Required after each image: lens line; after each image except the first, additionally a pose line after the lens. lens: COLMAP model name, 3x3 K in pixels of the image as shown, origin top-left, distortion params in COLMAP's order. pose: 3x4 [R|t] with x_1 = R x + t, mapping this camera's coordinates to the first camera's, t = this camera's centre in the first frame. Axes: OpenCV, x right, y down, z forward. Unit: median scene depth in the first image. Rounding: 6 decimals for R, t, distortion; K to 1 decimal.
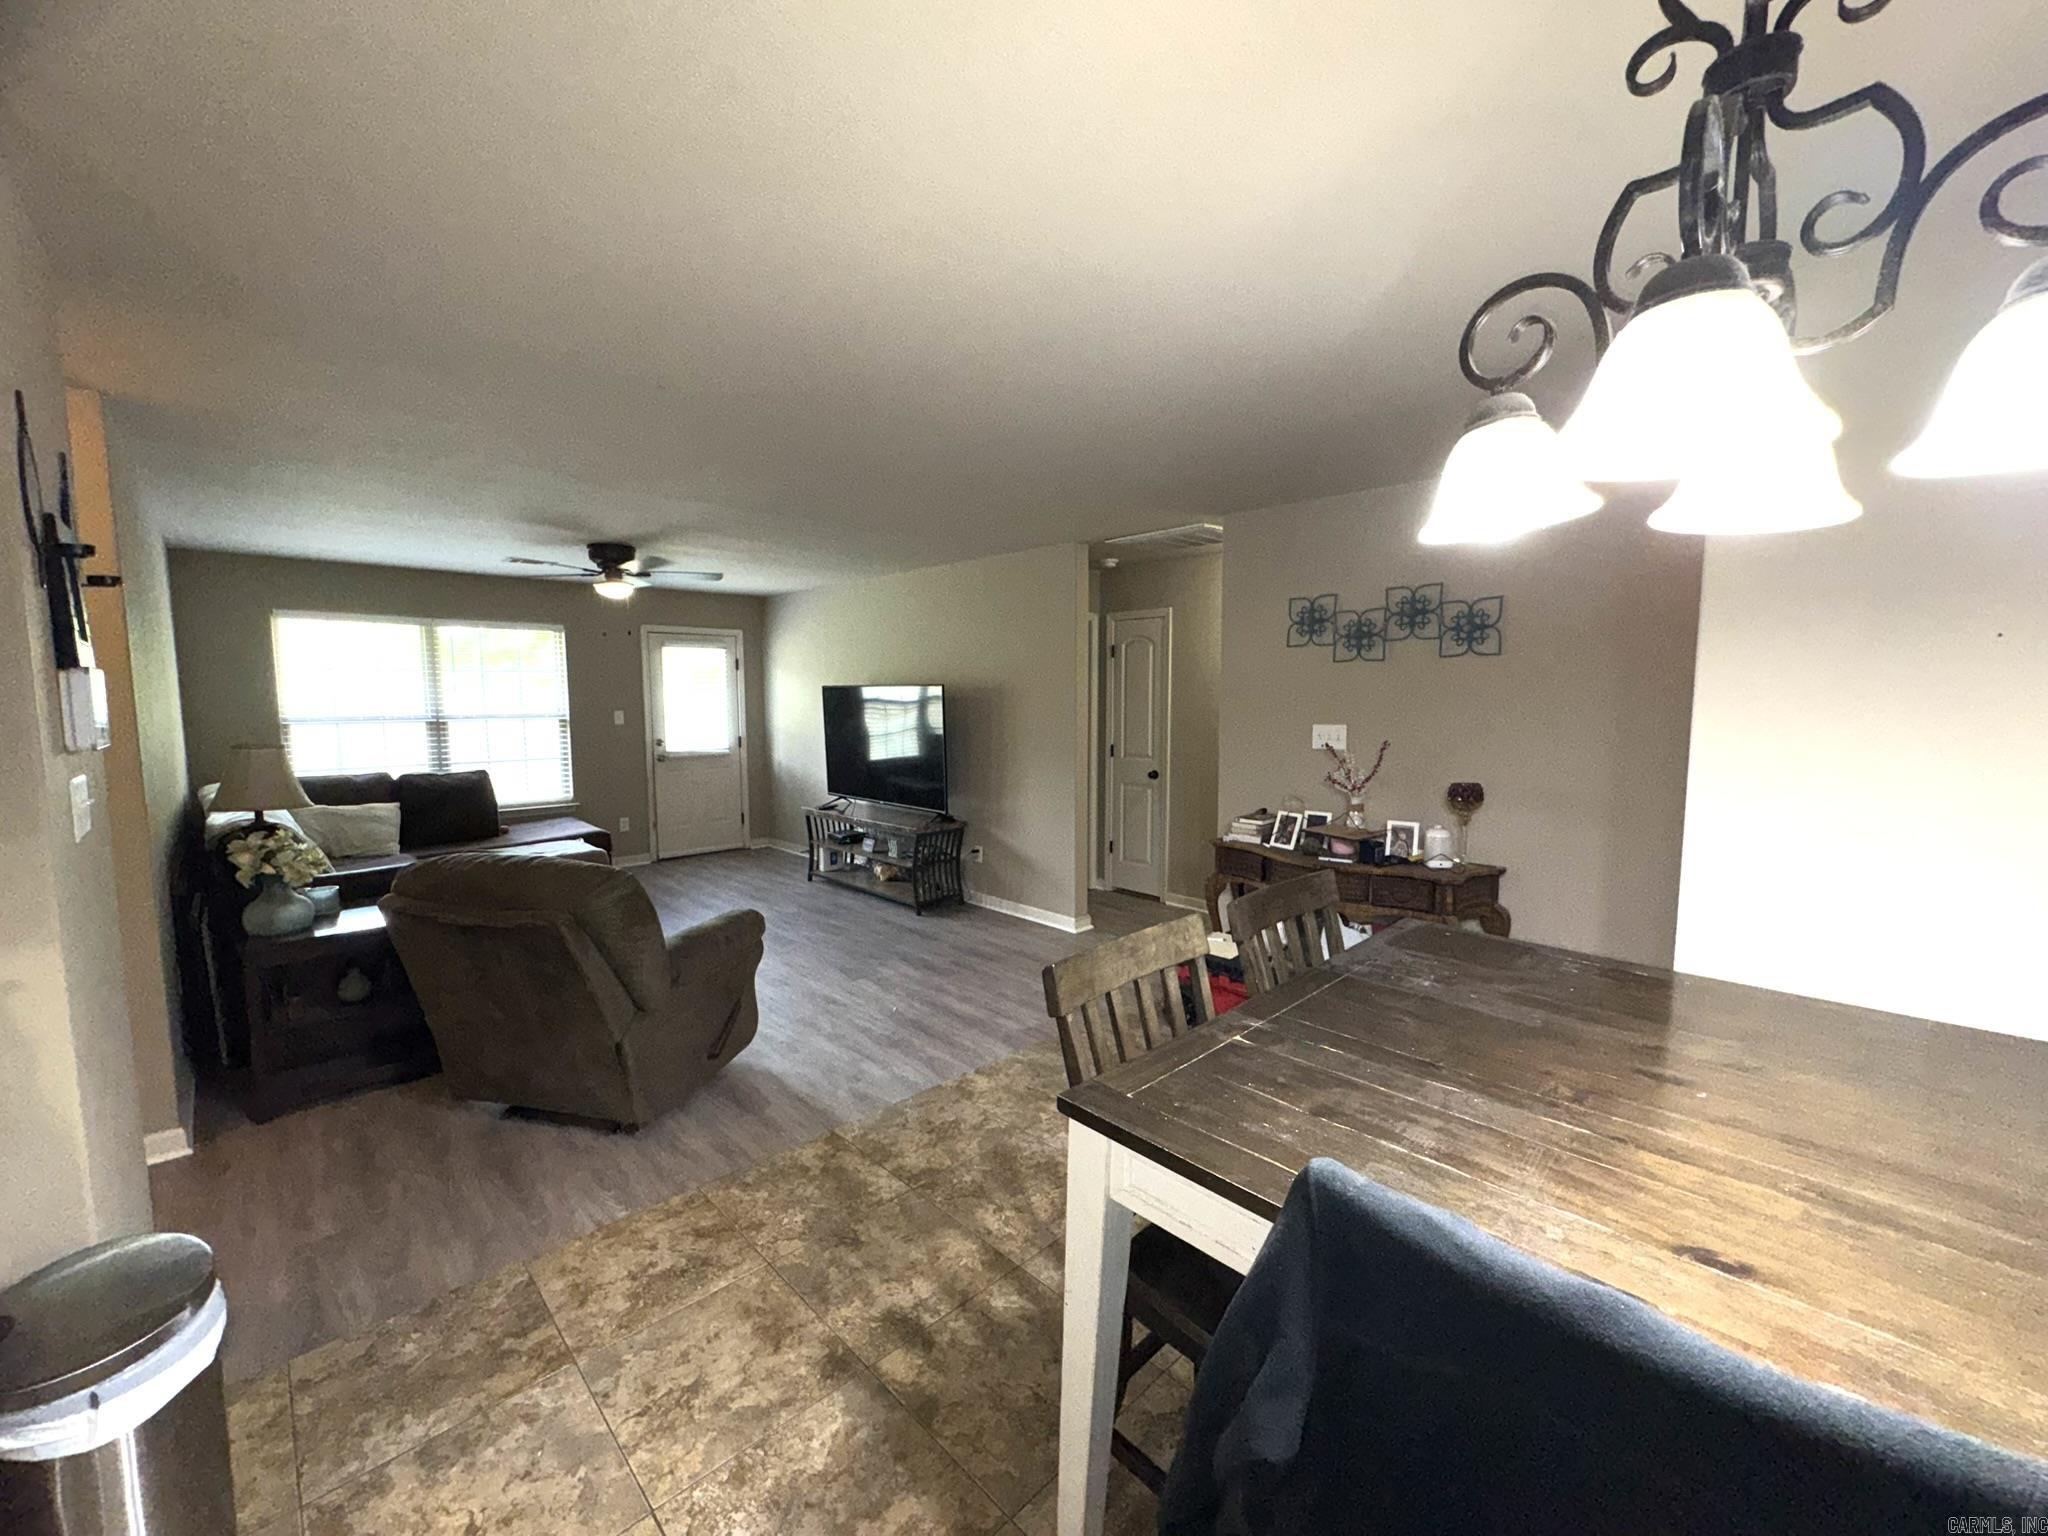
lens RADIAL K [[819.1, 0, 1024.0], [0, 819.1, 768.0], [0, 0, 1]] dist [-0.003683, -0.000221]
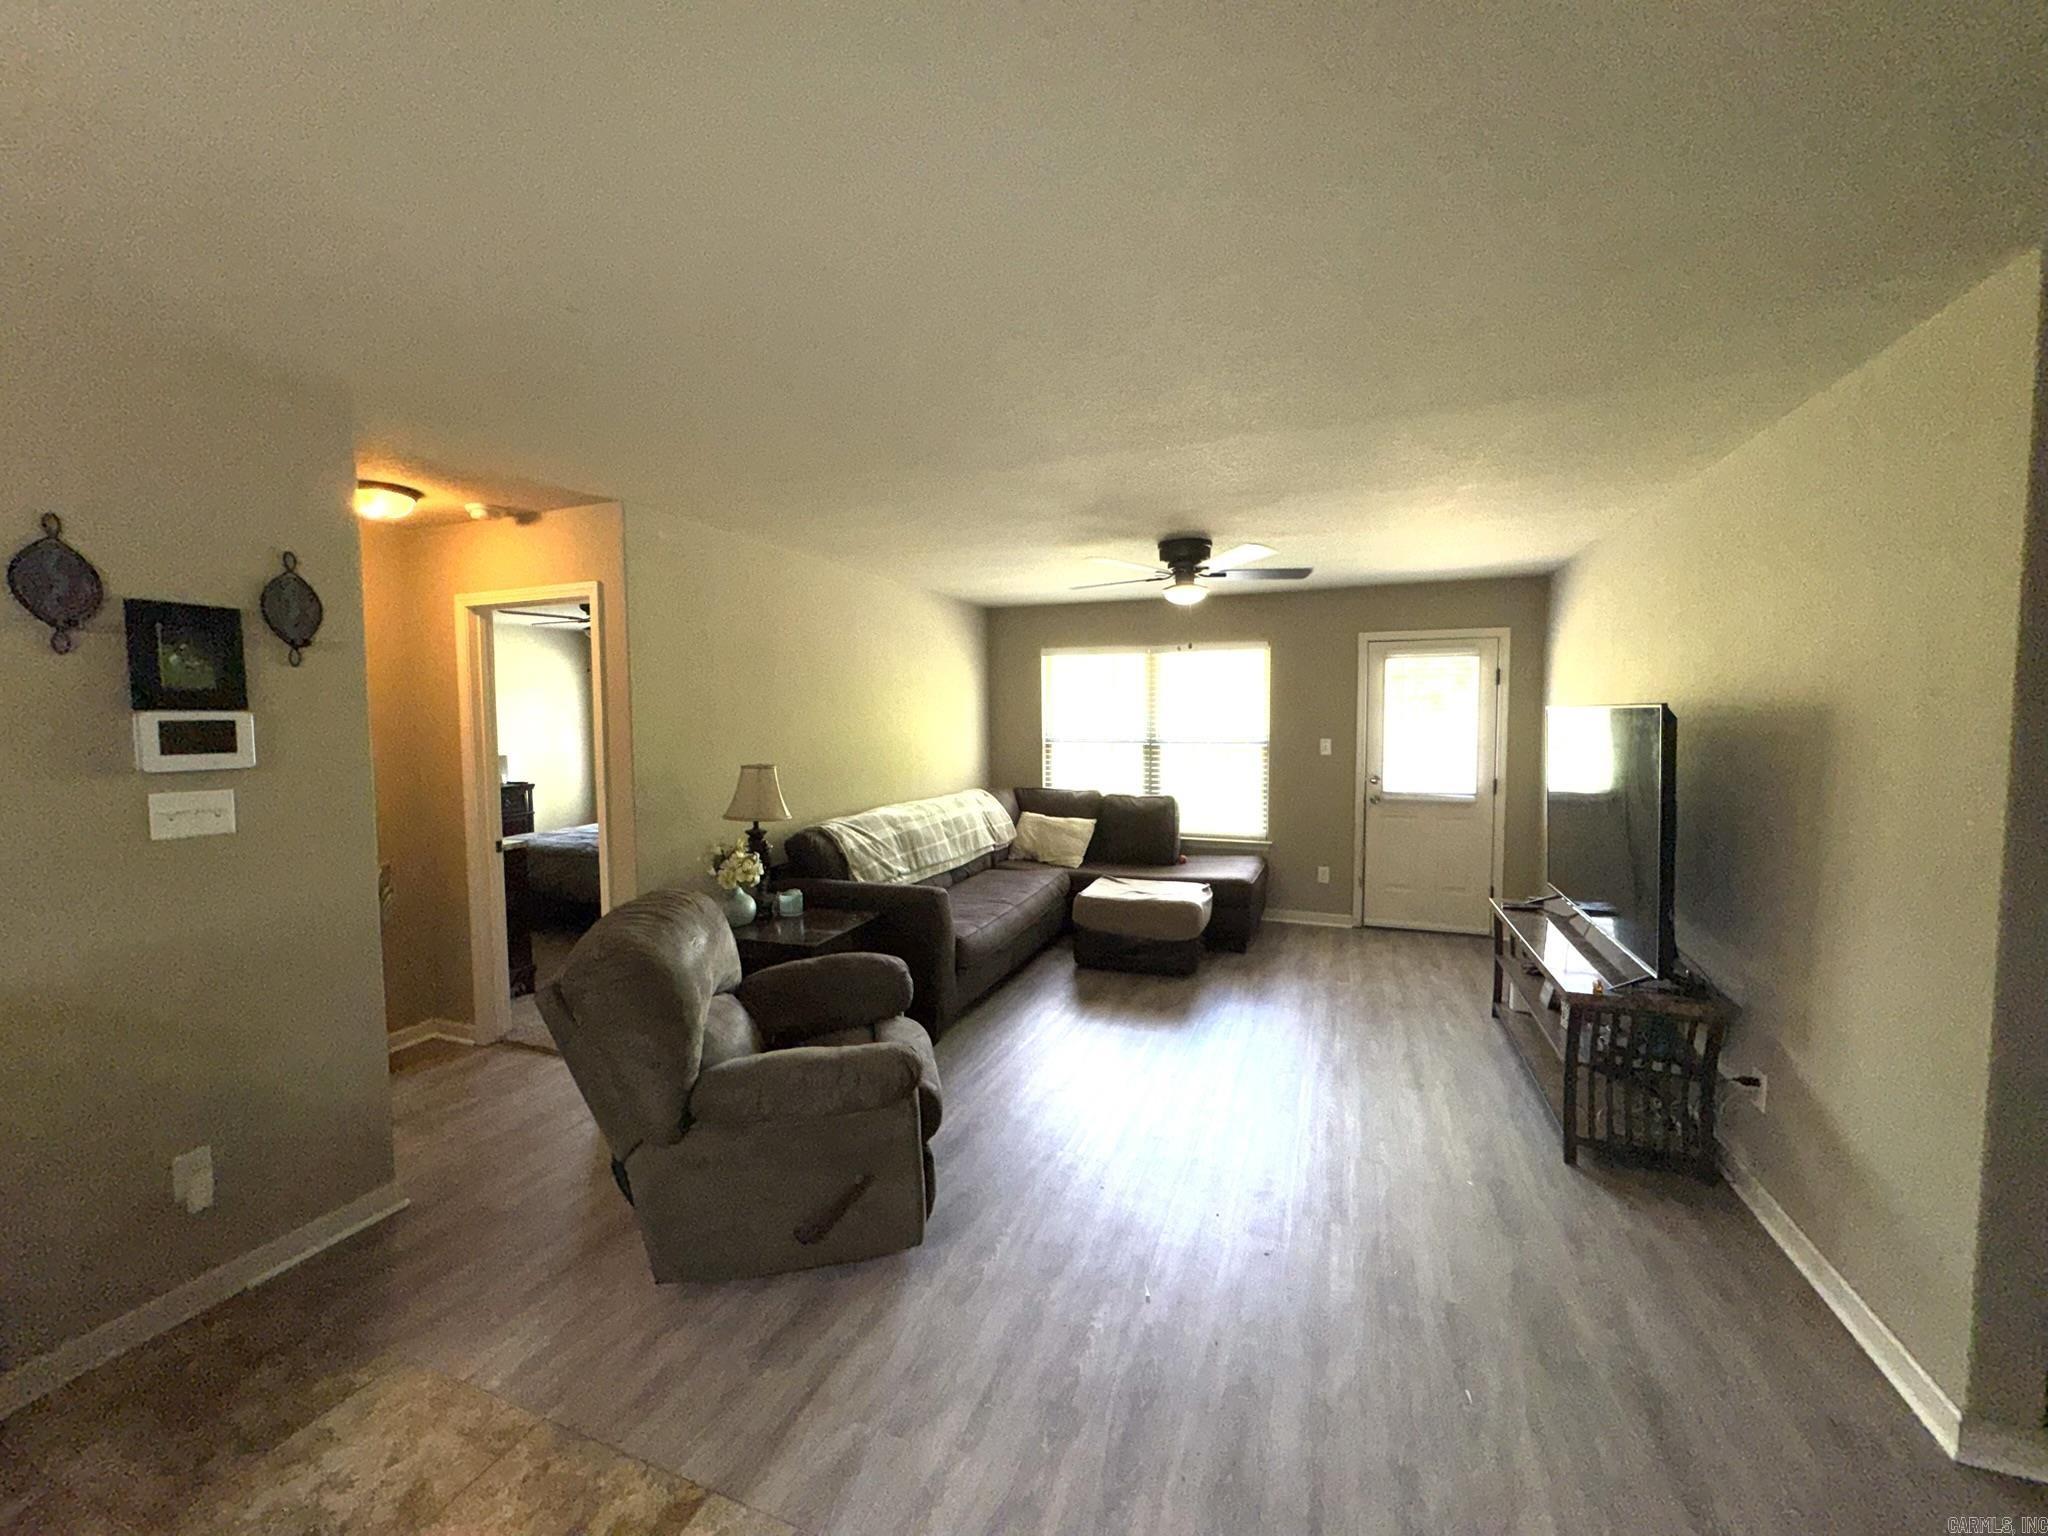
lens RADIAL K [[819.1, 0, 1024.0], [0, 819.1, 768.0], [0, 0, 1]] dist [-0.003683, -0.000221]
pose [[0.408964, 0.058425, -0.910678, 0.165404], [-0.076918, 0.996604, 0.029396, -0.047805], [0.909303, 0.058026, 0.412069, 0.441923]]
